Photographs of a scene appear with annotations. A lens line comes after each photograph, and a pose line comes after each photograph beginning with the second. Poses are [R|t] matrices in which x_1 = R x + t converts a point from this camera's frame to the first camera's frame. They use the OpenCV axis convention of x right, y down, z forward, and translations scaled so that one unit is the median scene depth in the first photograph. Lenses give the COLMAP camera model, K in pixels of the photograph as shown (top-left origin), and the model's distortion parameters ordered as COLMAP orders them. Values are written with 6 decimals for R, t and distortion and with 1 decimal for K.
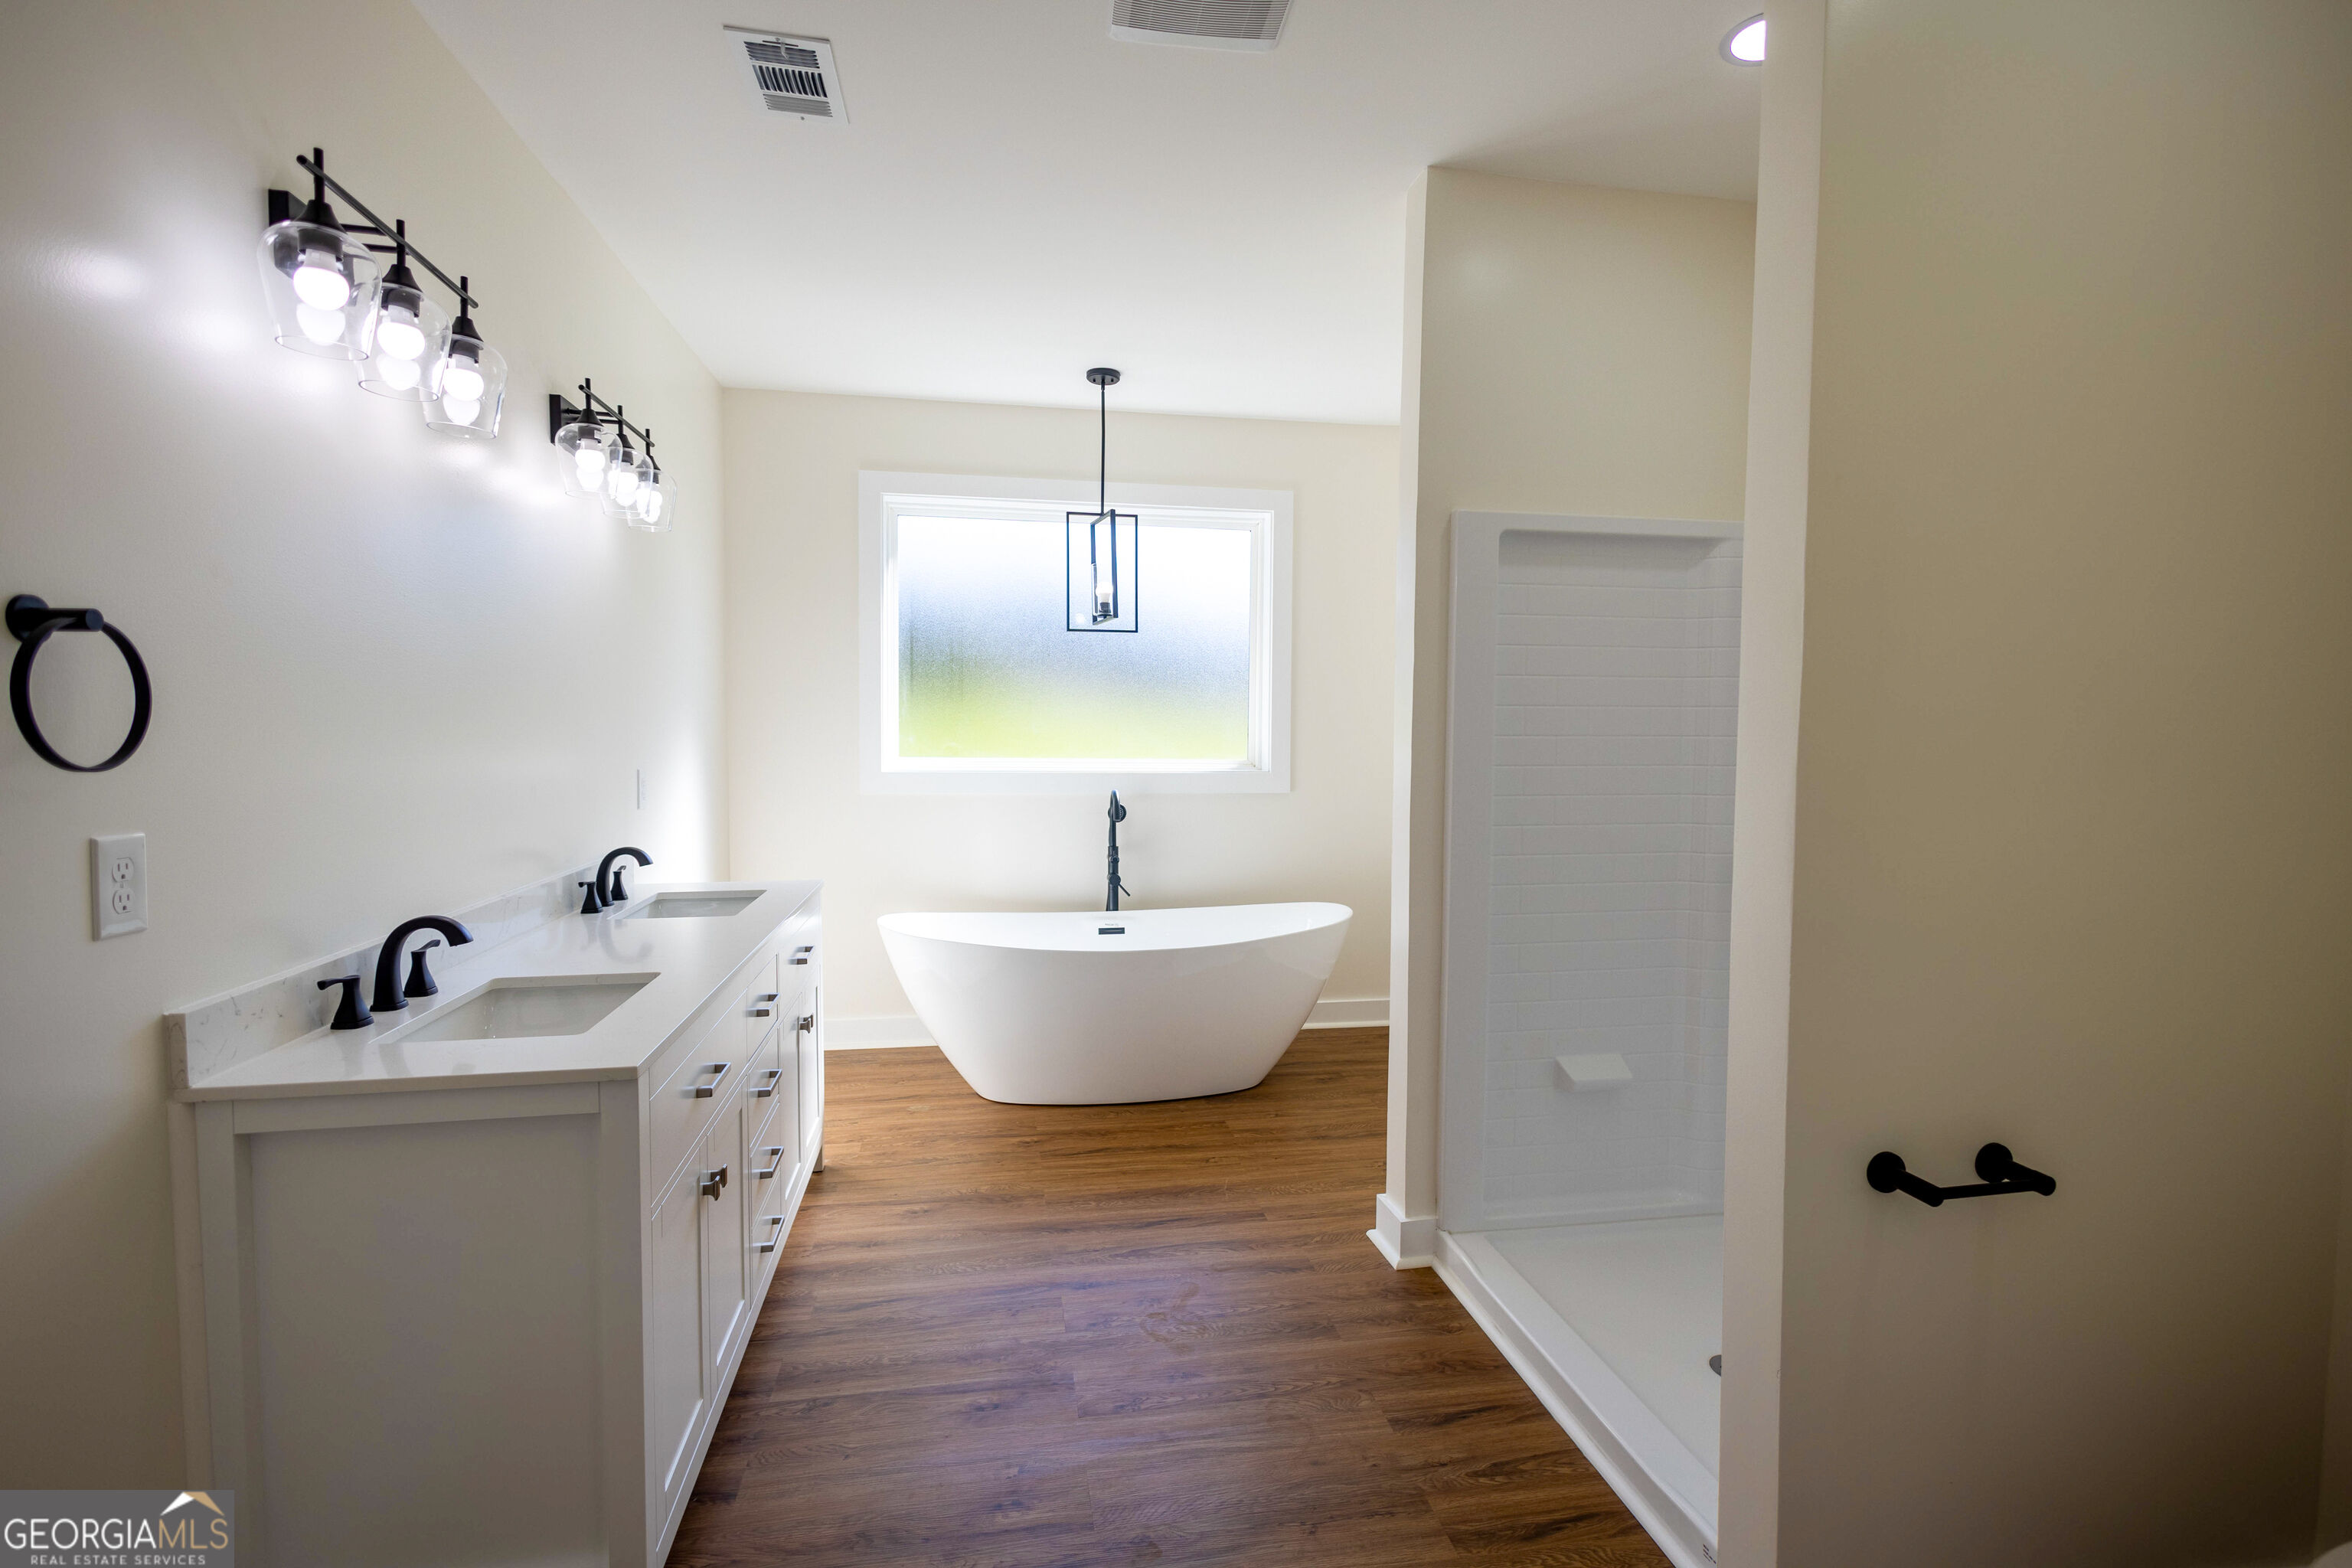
lens RADIAL K [[1087.2, 0, 1177.2], [0, 1087.2, 785.1], [0, 0, 1]] dist [0.013263, -0.004183]
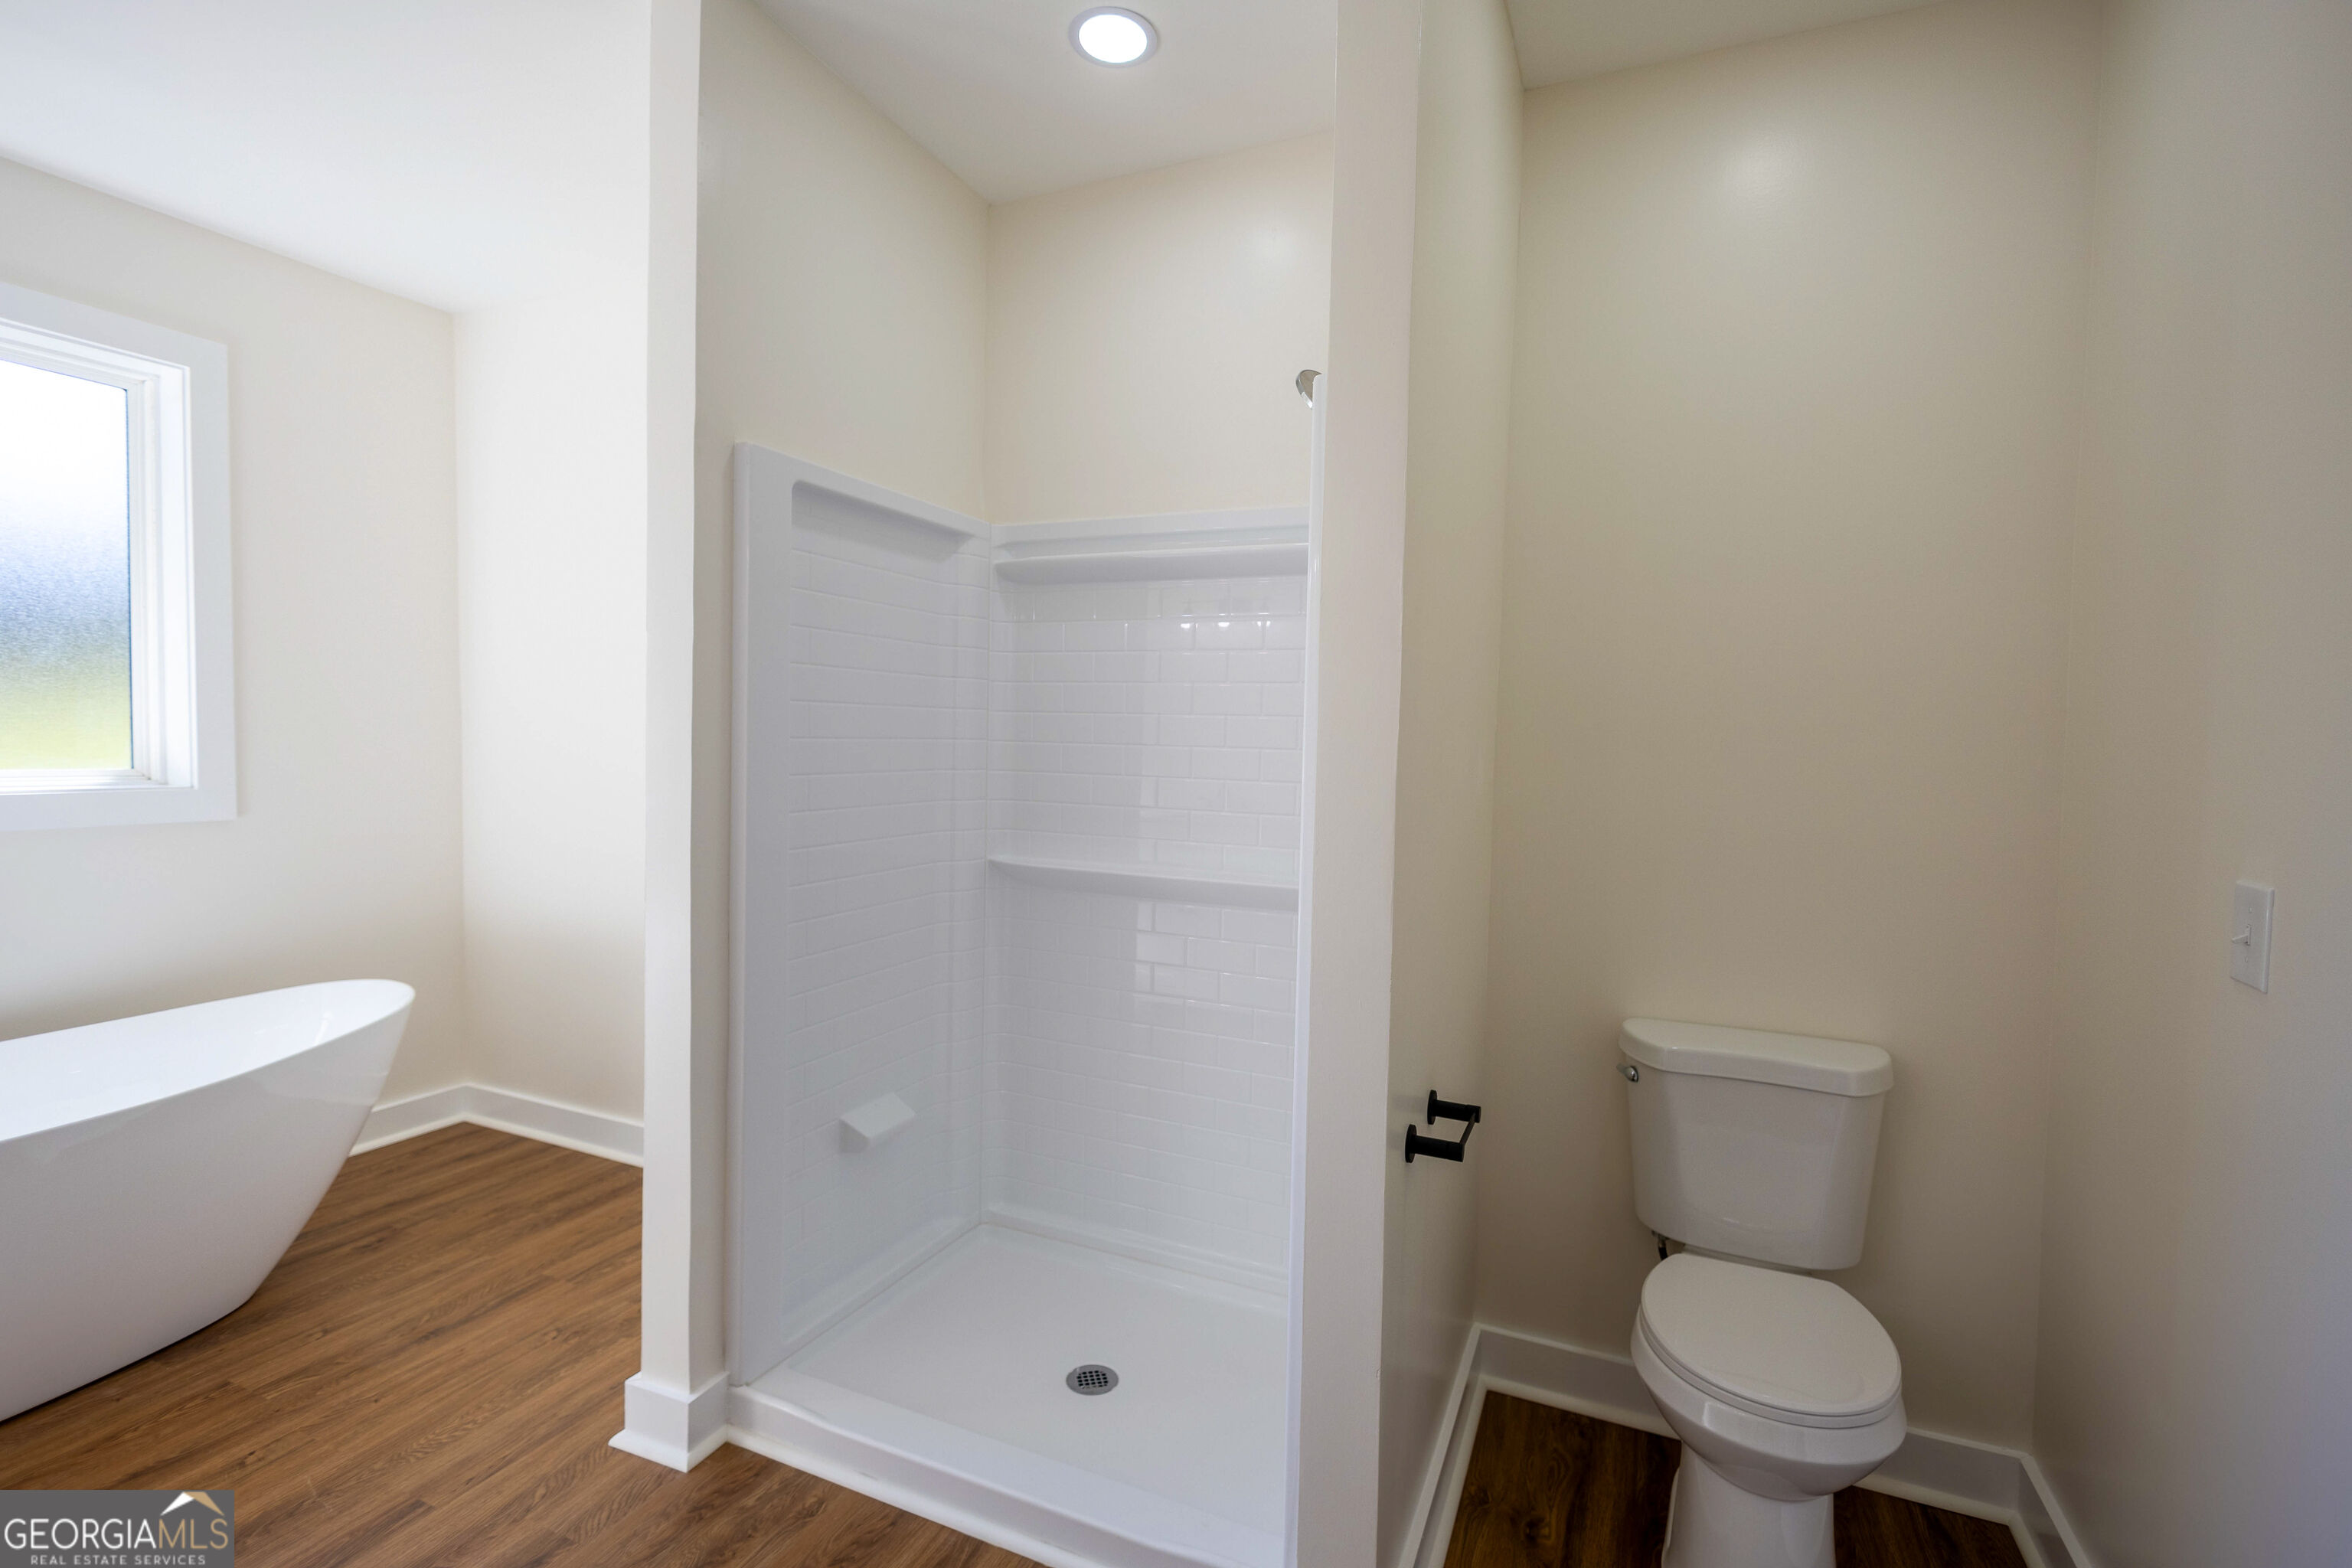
lens RADIAL K [[1087.2, 0, 1173.9], [0, 1087.2, 774.0], [0, 0, 1]] dist [0.013263, -0.004183]
pose [[0.559400, -0.024701, 0.828530, -0.185183], [0.027770, 0.999553, 0.011050, -0.017028], [-0.828433, 0.016827, 0.559836, 0.278022]]
